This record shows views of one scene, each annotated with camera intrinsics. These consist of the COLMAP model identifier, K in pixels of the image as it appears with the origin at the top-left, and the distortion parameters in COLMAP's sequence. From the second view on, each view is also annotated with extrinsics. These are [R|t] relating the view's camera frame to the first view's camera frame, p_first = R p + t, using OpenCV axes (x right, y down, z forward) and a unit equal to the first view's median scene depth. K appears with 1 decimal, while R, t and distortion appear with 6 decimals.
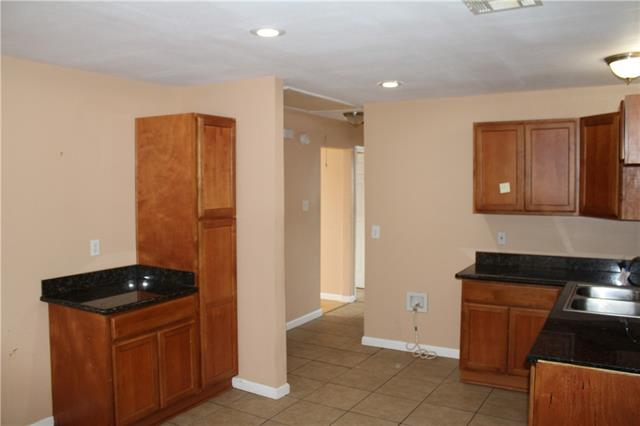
lens RADIAL K [[536.4, 0, 321.7], [0, 536.4, 205.0], [0, 0, 1]] dist [-0.175577, 0.144562]
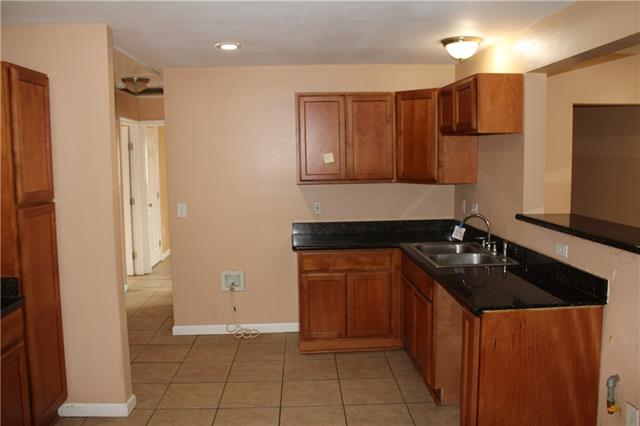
lens RADIAL K [[536.4, 0, 321.7], [0, 536.4, 205.0], [0, 0, 1]] dist [-0.175577, 0.144562]
pose [[0.829237, -0.061459, 0.555508, -0.259598], [0.037483, 0.997813, 0.054442, 0.001421], [-0.557639, -0.024323, 0.829727, 0.152556]]
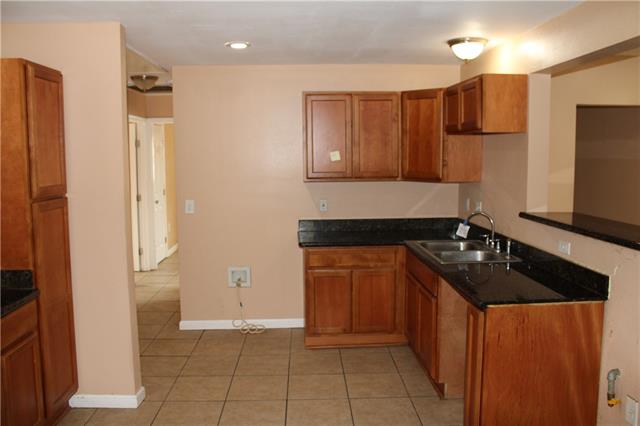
lens RADIAL K [[536.4, 0, 321.7], [0, 536.4, 205.0], [0, 0, 1]] dist [-0.175577, 0.144562]
pose [[0.832173, -0.055903, 0.551691, -0.274959], [0.030170, 0.997996, 0.055619, 0.004356], [-0.553695, -0.029640, 0.832192, 0.143626]]
